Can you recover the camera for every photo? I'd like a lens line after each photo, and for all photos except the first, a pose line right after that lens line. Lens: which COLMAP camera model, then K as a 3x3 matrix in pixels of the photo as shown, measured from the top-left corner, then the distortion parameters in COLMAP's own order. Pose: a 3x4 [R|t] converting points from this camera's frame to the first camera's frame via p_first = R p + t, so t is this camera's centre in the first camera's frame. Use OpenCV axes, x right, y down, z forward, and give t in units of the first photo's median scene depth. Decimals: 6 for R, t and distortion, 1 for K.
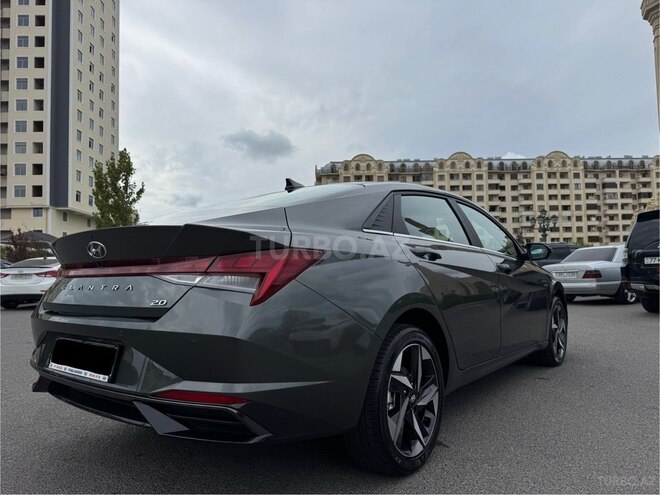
lens RADIAL K [[461.3, 0, 331.2], [0, 461.3, 246.2], [0, 0, 1]] dist [0.038964, -0.052193]
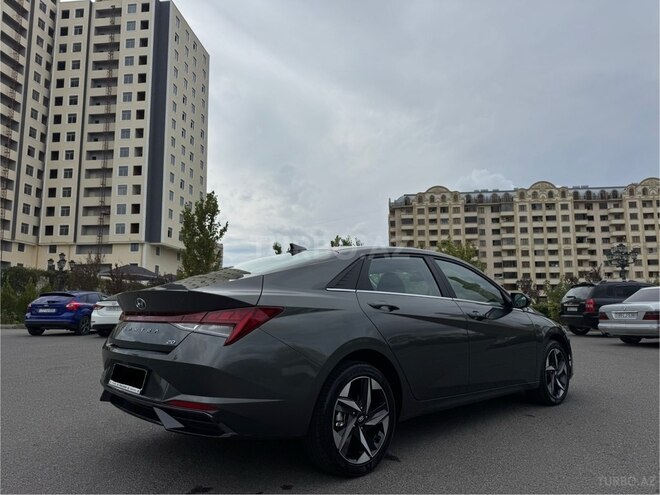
lens RADIAL K [[461.3, 0, 334.3], [0, 461.3, 246.2], [0, 0, 1]] dist [0.038964, -0.052193]
pose [[0.987490, -0.006148, -0.157563, 0.052584], [-0.004790, 0.997609, -0.068944, -0.011864], [0.157610, 0.068836, 0.985099, -0.058059]]
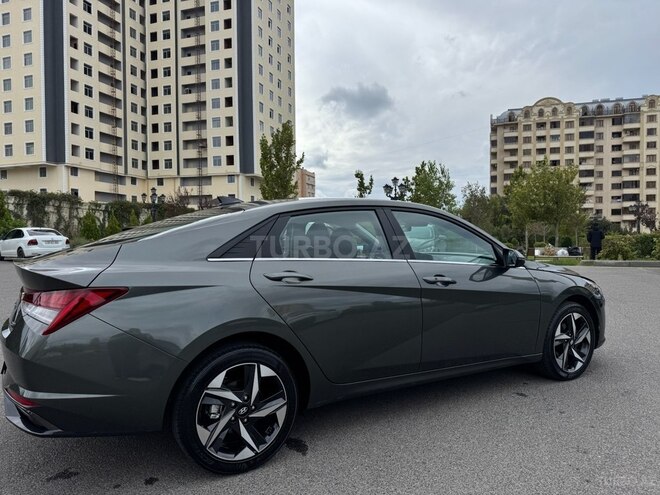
lens RADIAL K [[461.3, 0, 332.8], [0, 461.3, 248.9], [0, 0, 1]] dist [0.038964, -0.052193]
pose [[0.932522, 0.023925, -0.360319, 0.131461], [0.011588, 0.995306, 0.096079, -0.028884], [0.360927, -0.093771, 0.927868, 0.011150]]
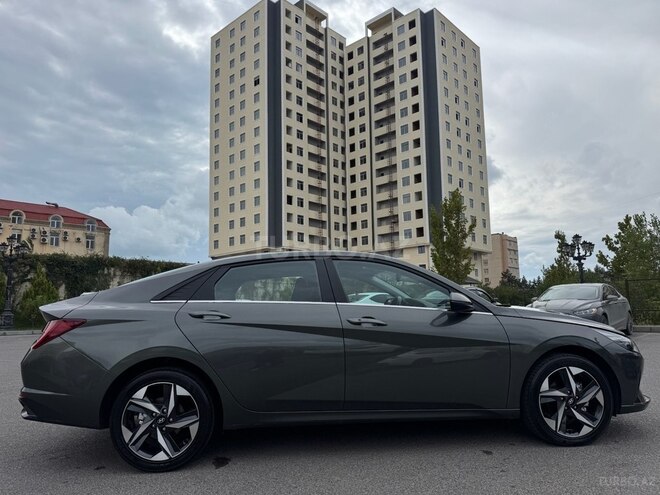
lens RADIAL K [[461.3, 0, 335.1], [0, 461.3, 252.6], [0, 0, 1]] dist [0.038964, -0.052193]
pose [[0.697311, -0.083617, -0.711874, 0.272038], [0.054371, 0.996481, -0.063789, -0.011341], [0.714703, 0.005776, 0.699404, 0.064094]]
